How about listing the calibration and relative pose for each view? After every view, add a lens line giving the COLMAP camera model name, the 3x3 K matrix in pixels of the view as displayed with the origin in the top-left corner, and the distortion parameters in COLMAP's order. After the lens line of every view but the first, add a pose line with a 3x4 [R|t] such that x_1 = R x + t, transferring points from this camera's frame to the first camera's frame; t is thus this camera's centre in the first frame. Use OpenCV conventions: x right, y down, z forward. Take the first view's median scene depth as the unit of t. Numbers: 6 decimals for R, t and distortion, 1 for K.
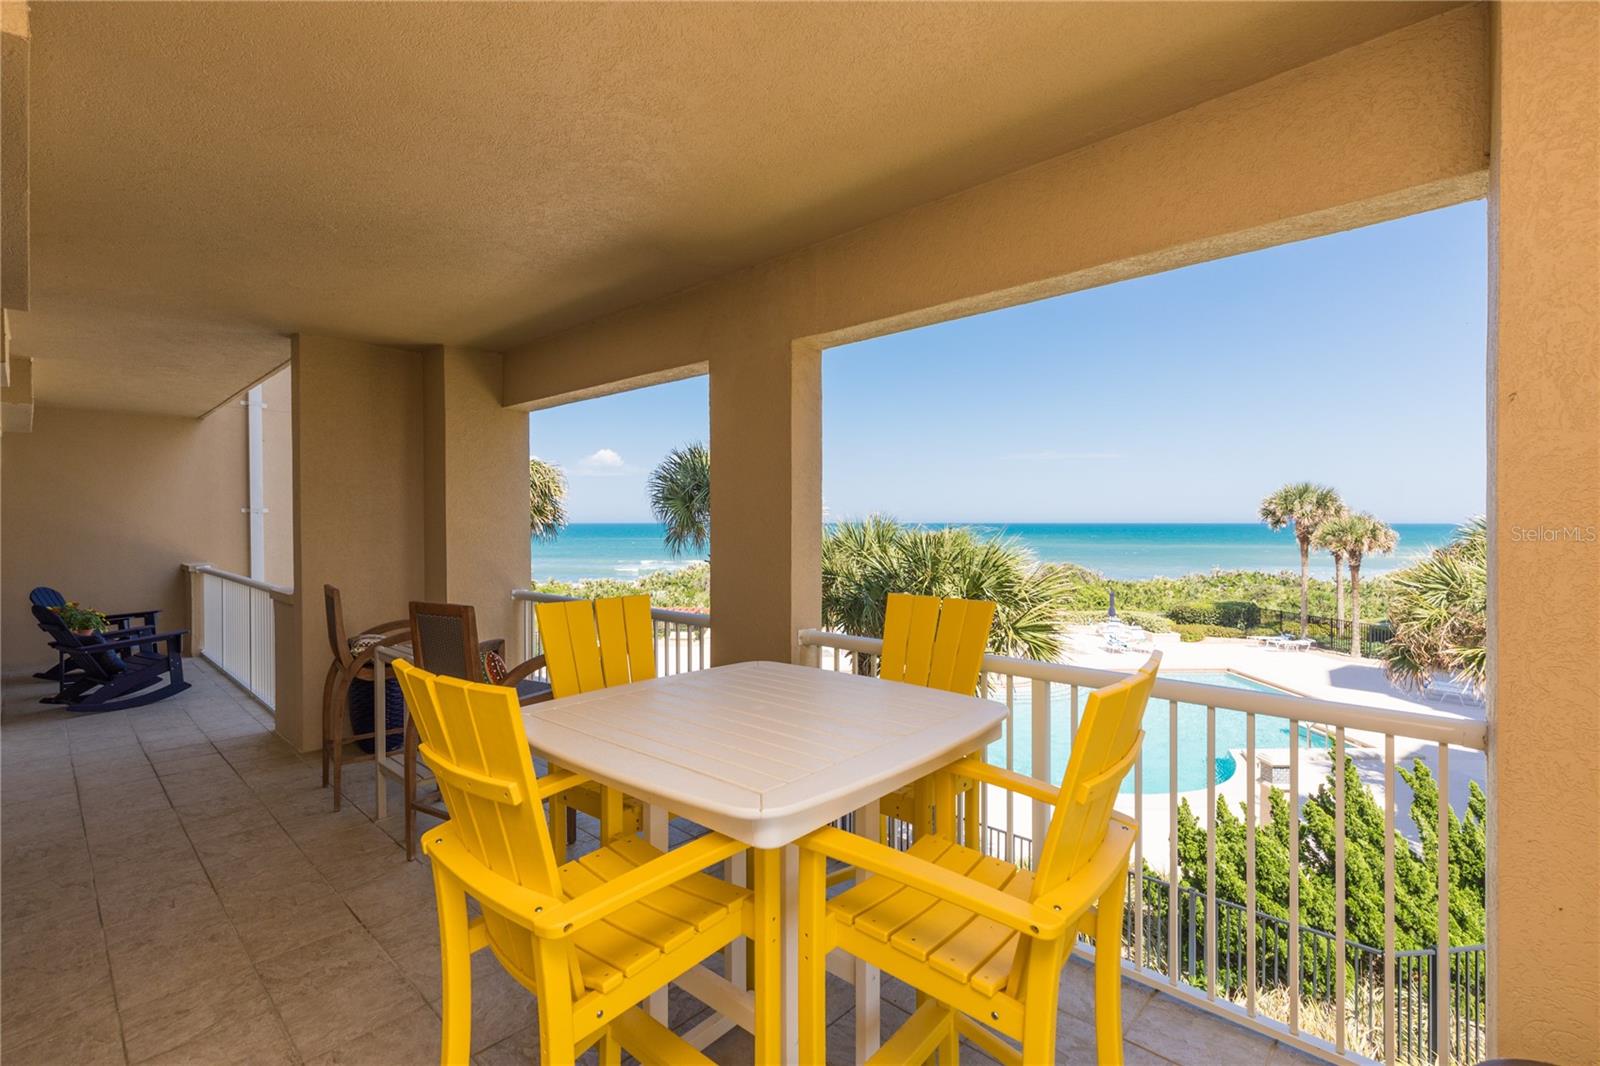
lens RADIAL K [[713.0, 0, 804.8], [0, 713.0, 528.4], [0, 0, 1]] dist [0.004394, 0.000054]
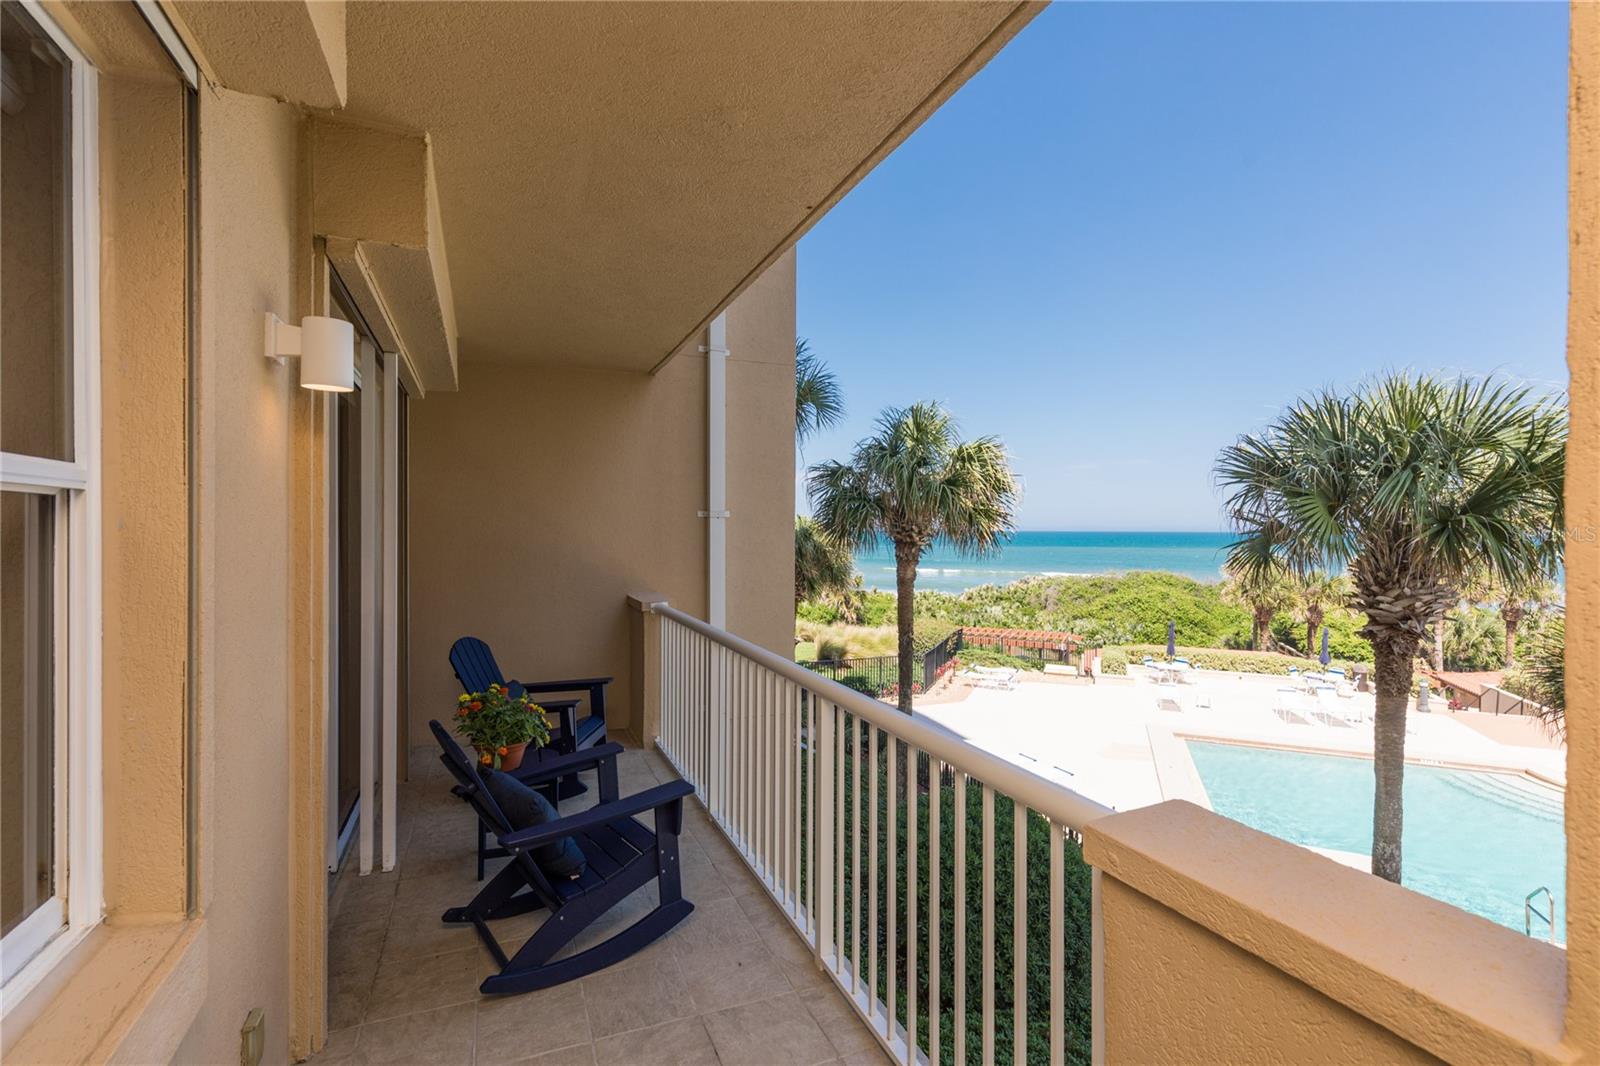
lens RADIAL K [[713.0, 0, 786.6], [0, 713.0, 529.7], [0, 0, 1]] dist [0.004394, 0.000054]
pose [[0.909104, 0.002341, -0.416563, -0.155265], [-0.006432, 0.999944, -0.008418, -0.002091], [0.416520, 0.010332, 0.909068, 0.155313]]
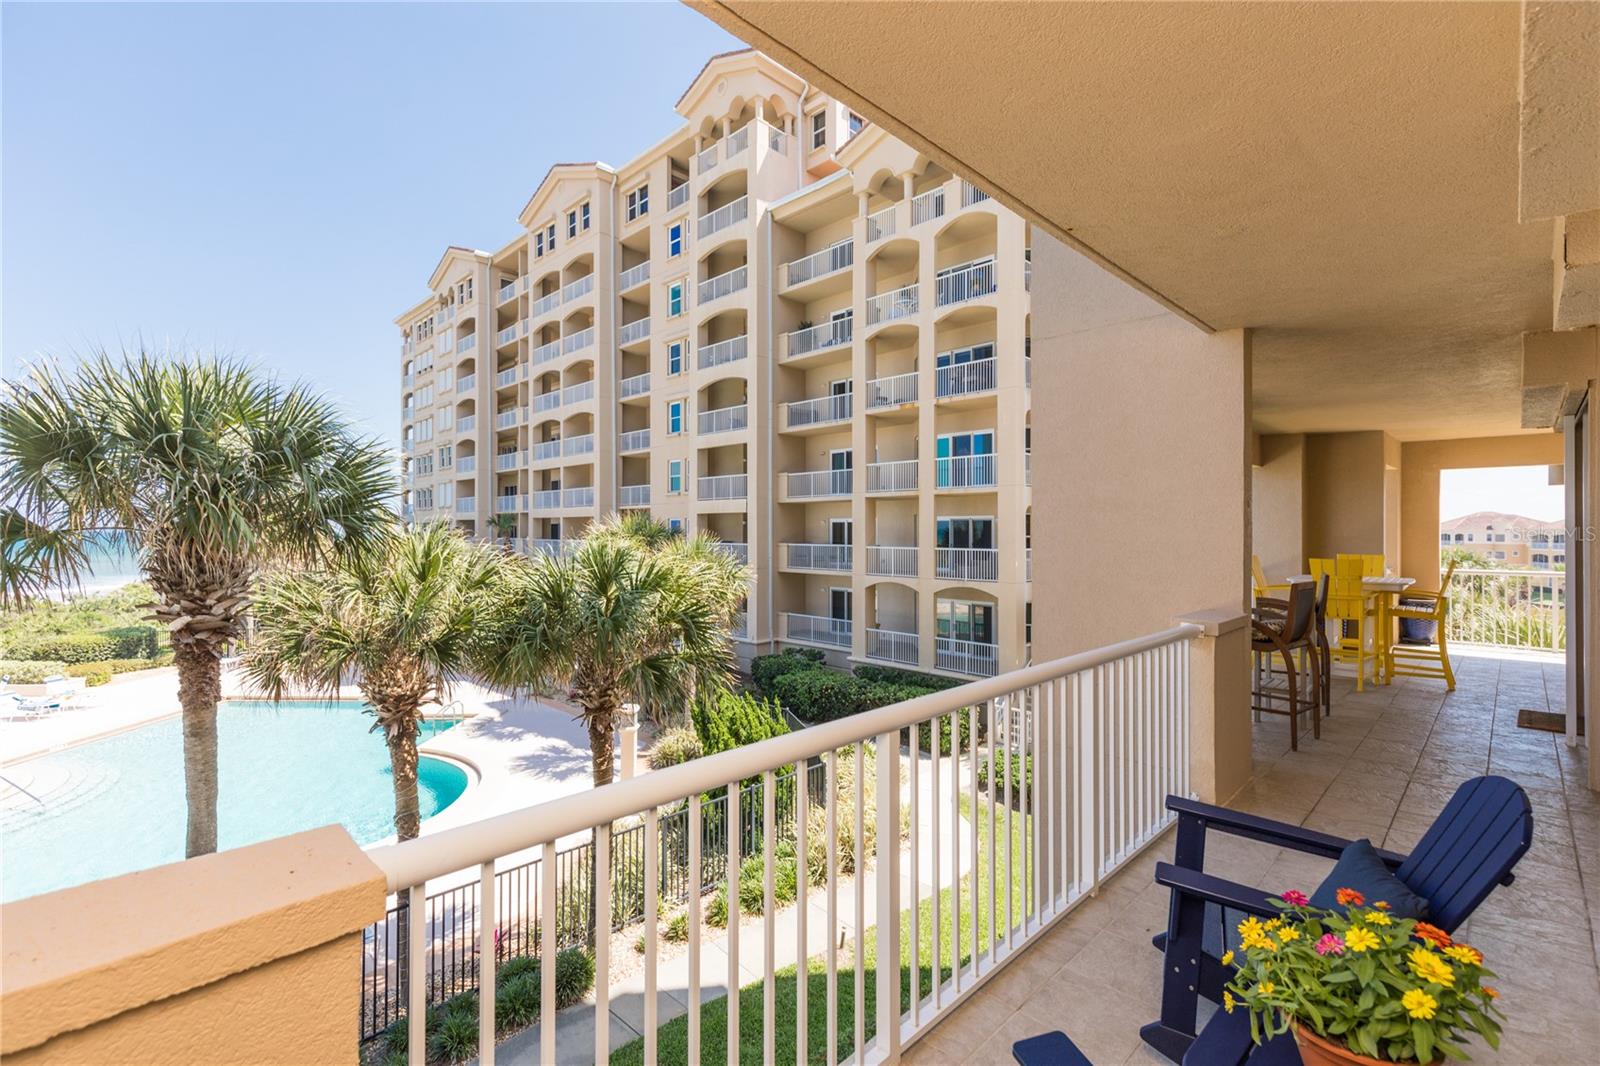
lens RADIAL K [[713.0, 0, 773.7], [0, 713.0, 538.0], [0, 0, 1]] dist [0.004394, 0.000054]
pose [[0.060292, -0.012507, 0.998102, -0.296757], [0.008880, 0.999889, 0.011993, -0.003105], [-0.998141, 0.008140, 0.060396, 0.286377]]
